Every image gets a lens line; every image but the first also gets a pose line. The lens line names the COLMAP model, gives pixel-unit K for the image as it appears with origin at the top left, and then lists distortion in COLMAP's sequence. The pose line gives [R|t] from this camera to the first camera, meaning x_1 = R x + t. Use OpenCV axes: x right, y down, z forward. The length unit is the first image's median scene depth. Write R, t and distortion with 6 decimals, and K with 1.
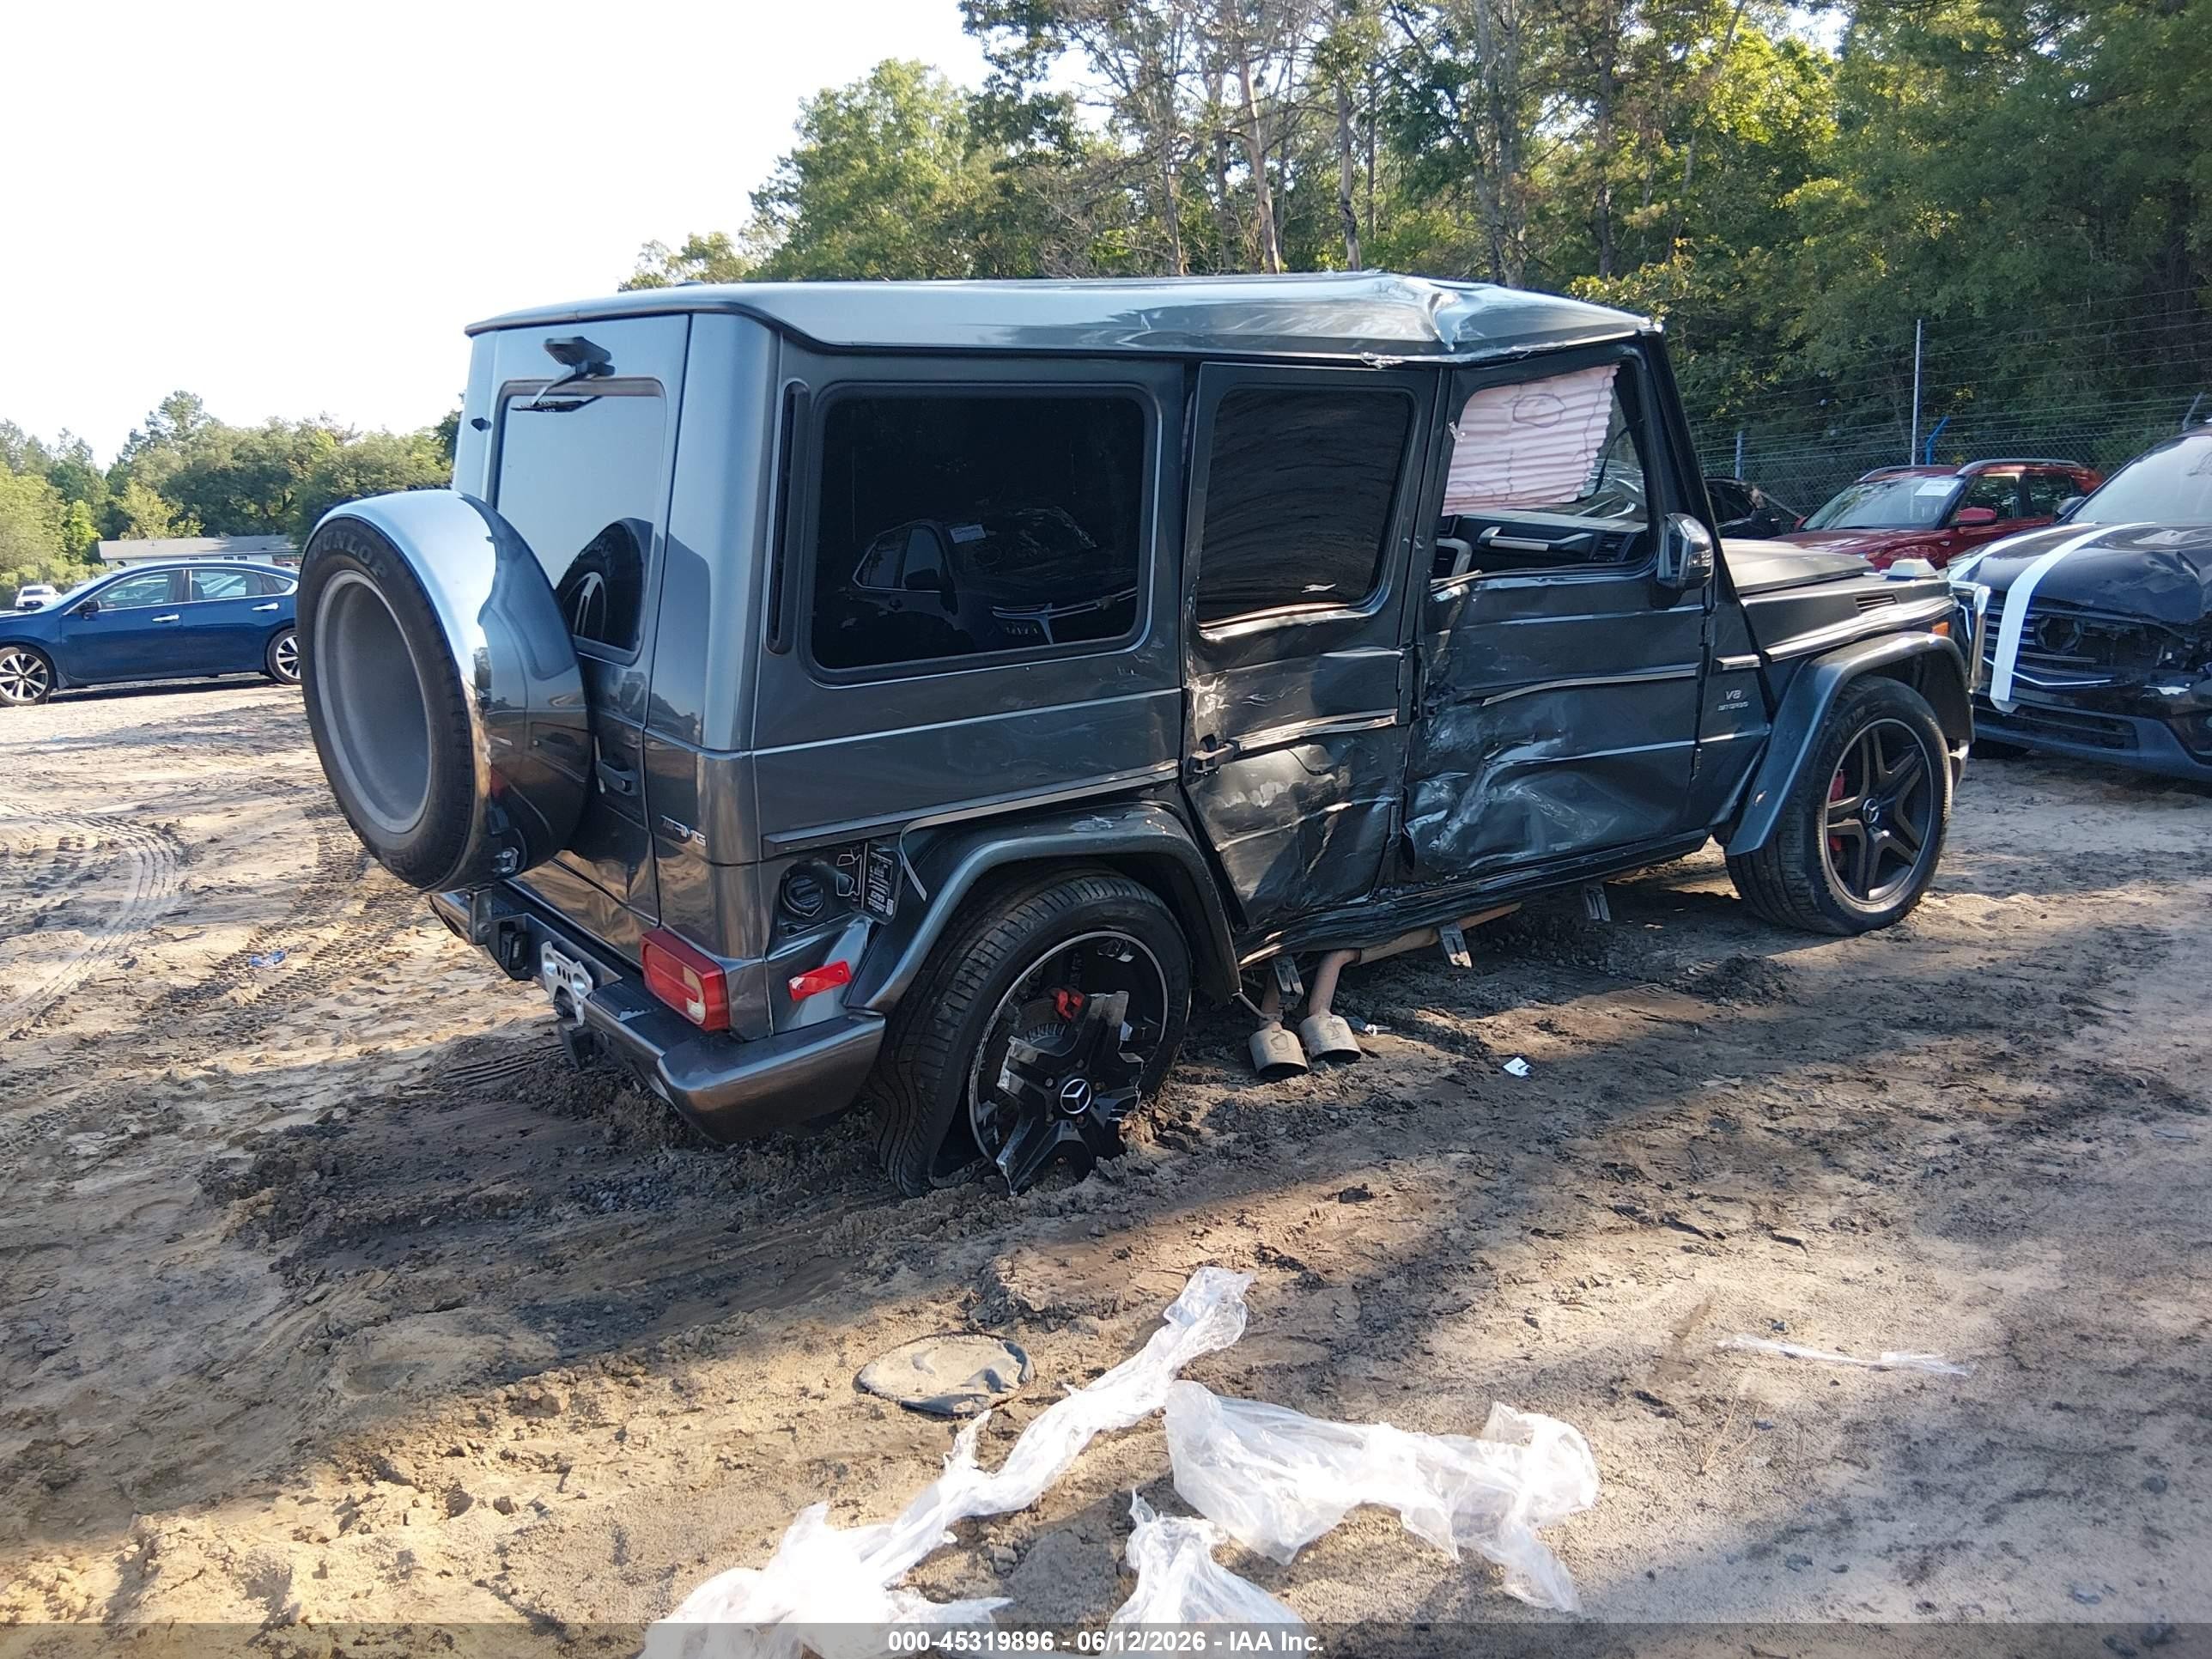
lens RADIAL K [[1693.1, 0, 1126.2], [0, 1693.1, 874.3], [0, 0, 1]] dist [0.069436, -0.093208]
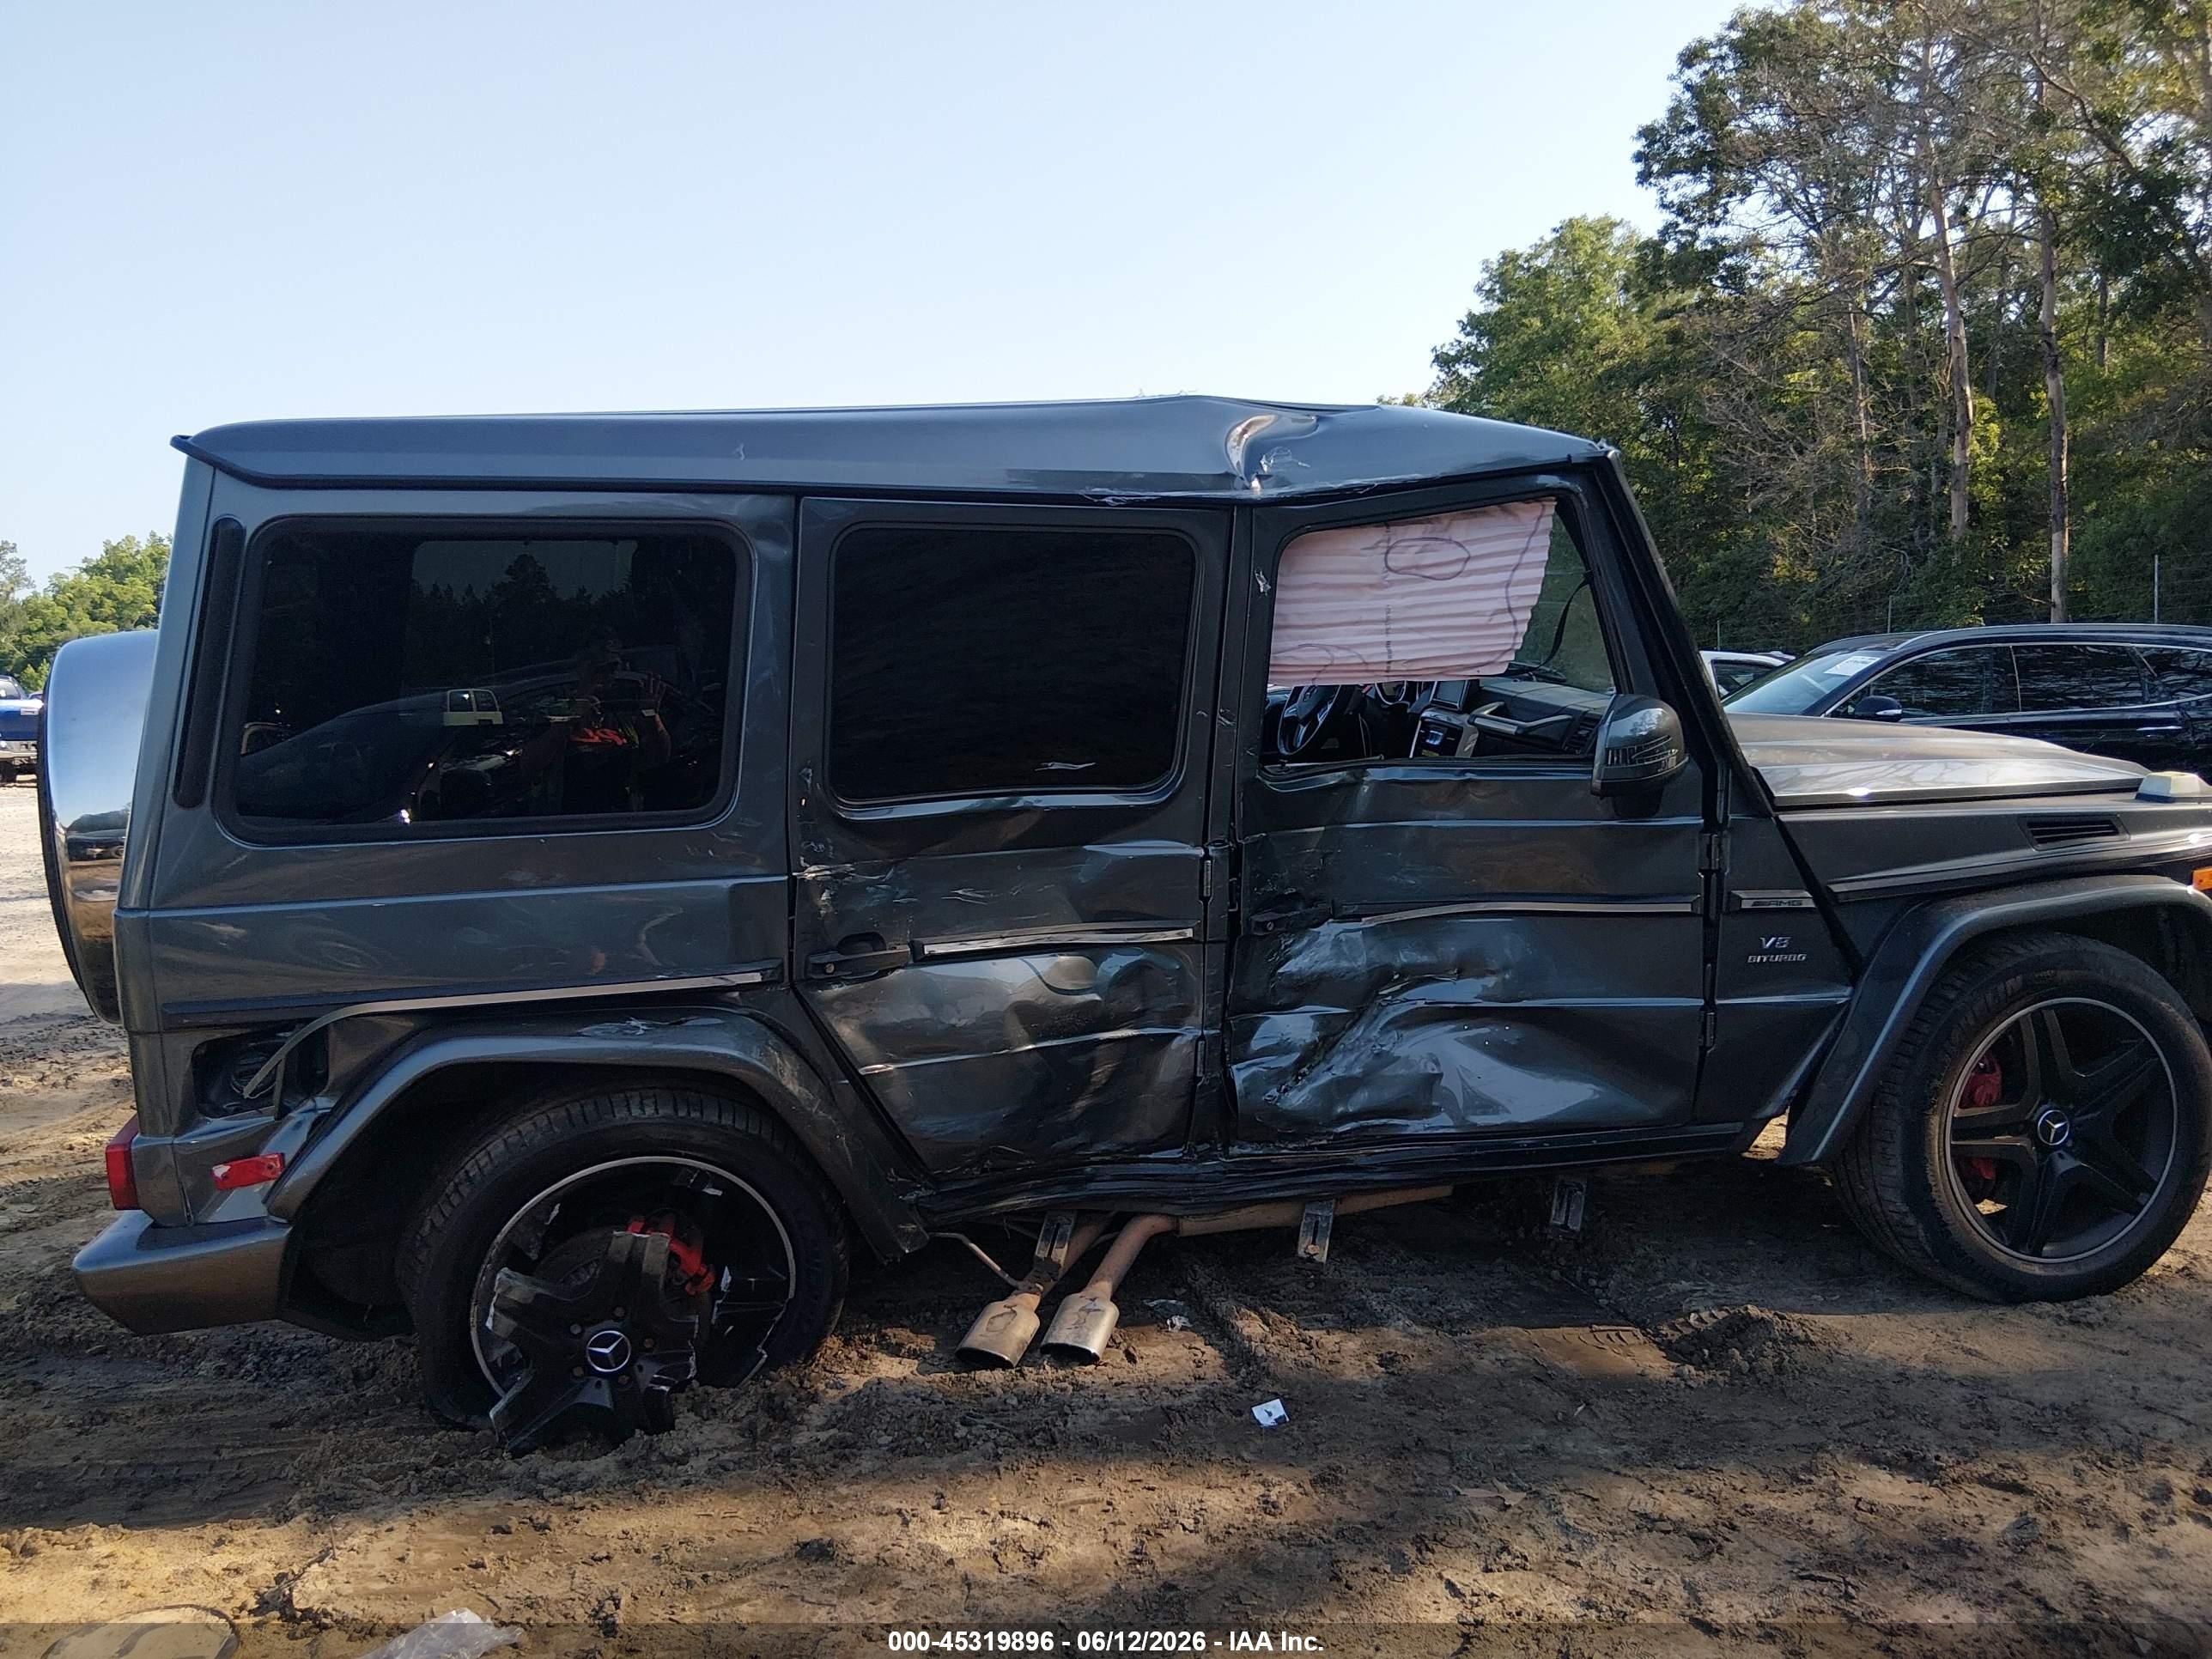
lens RADIAL K [[1730.9, 0, 1106.0], [0, 1730.9, 829.5], [0, 0, 1]] dist [0.135677, -0.278279]
pose [[0.914356, 0.063198, -0.399950, 0.359008], [-0.109111, 0.989663, -0.093067, -0.047774], [0.389934, 0.128735, 0.911800, 0.187726]]
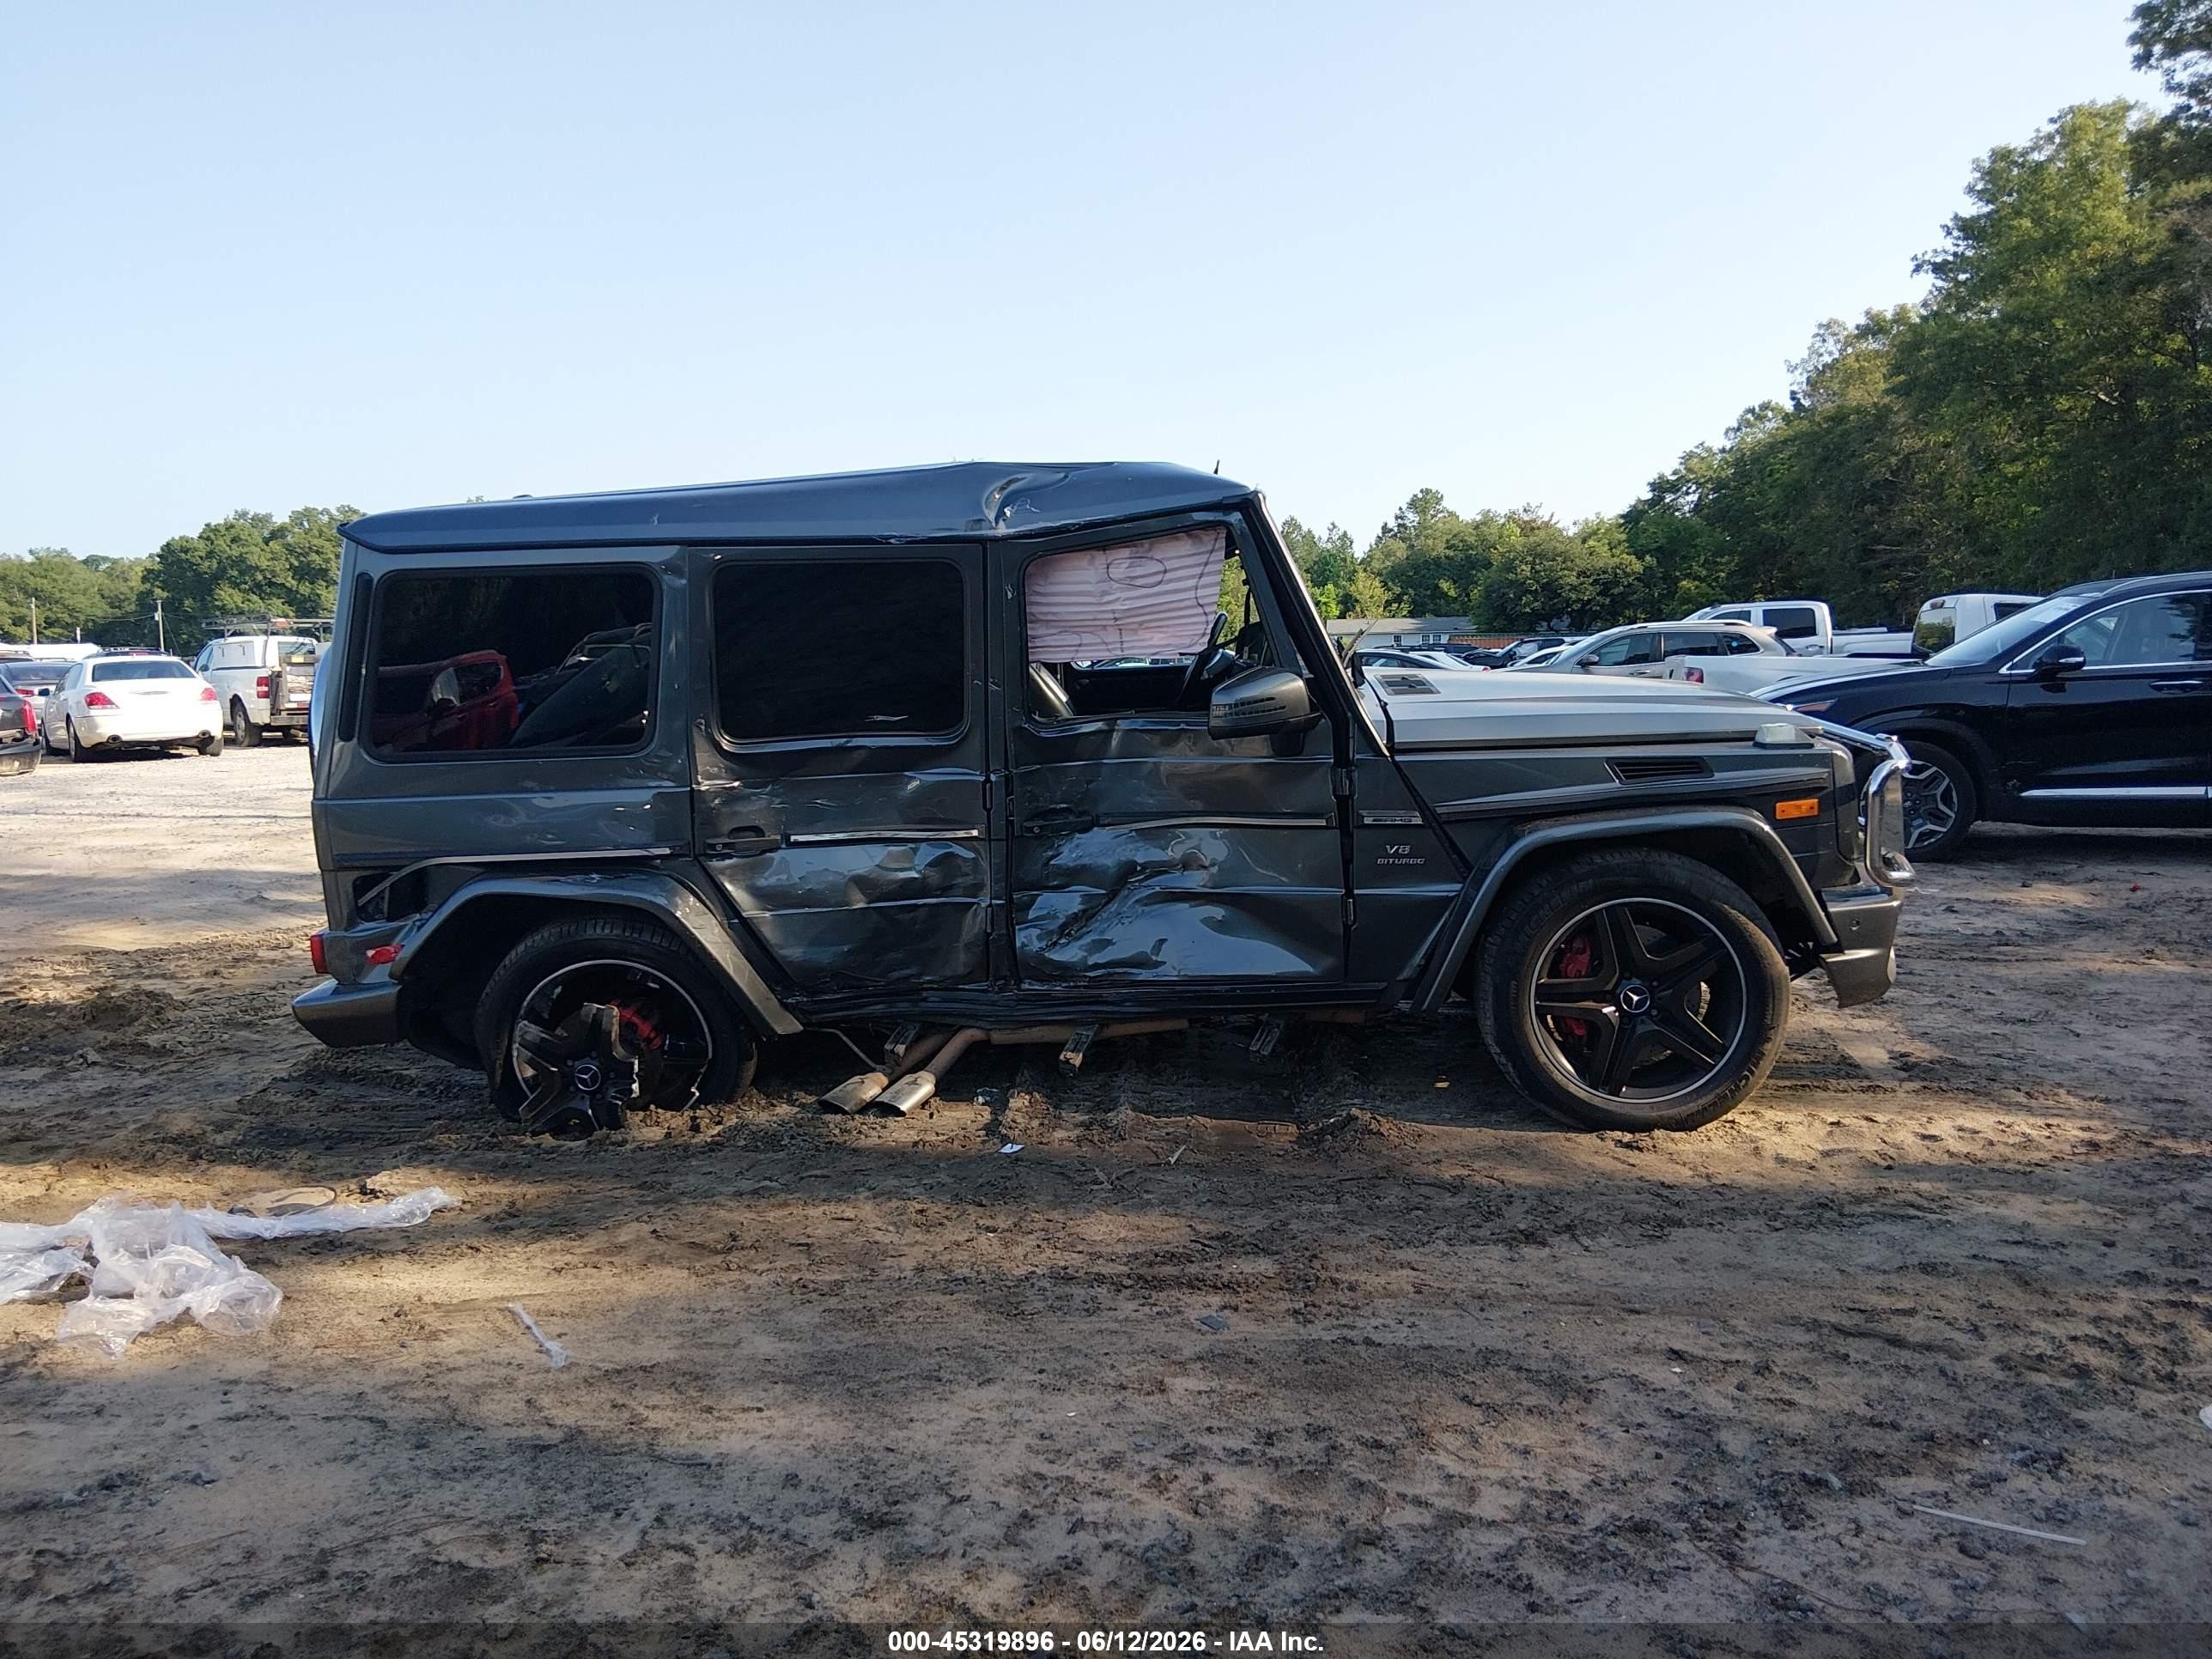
lens RADIAL K [[1743.0, 0, 1096.0], [0, 1743.0, 830.6], [0, 0, 1]] dist [0.061242, -0.088366]
pose [[0.765143, 0.095430, -0.636749, 0.792078], [-0.142523, 0.989525, -0.022960, -0.062233], [0.627888, 0.108318, 0.770730, 0.104271]]
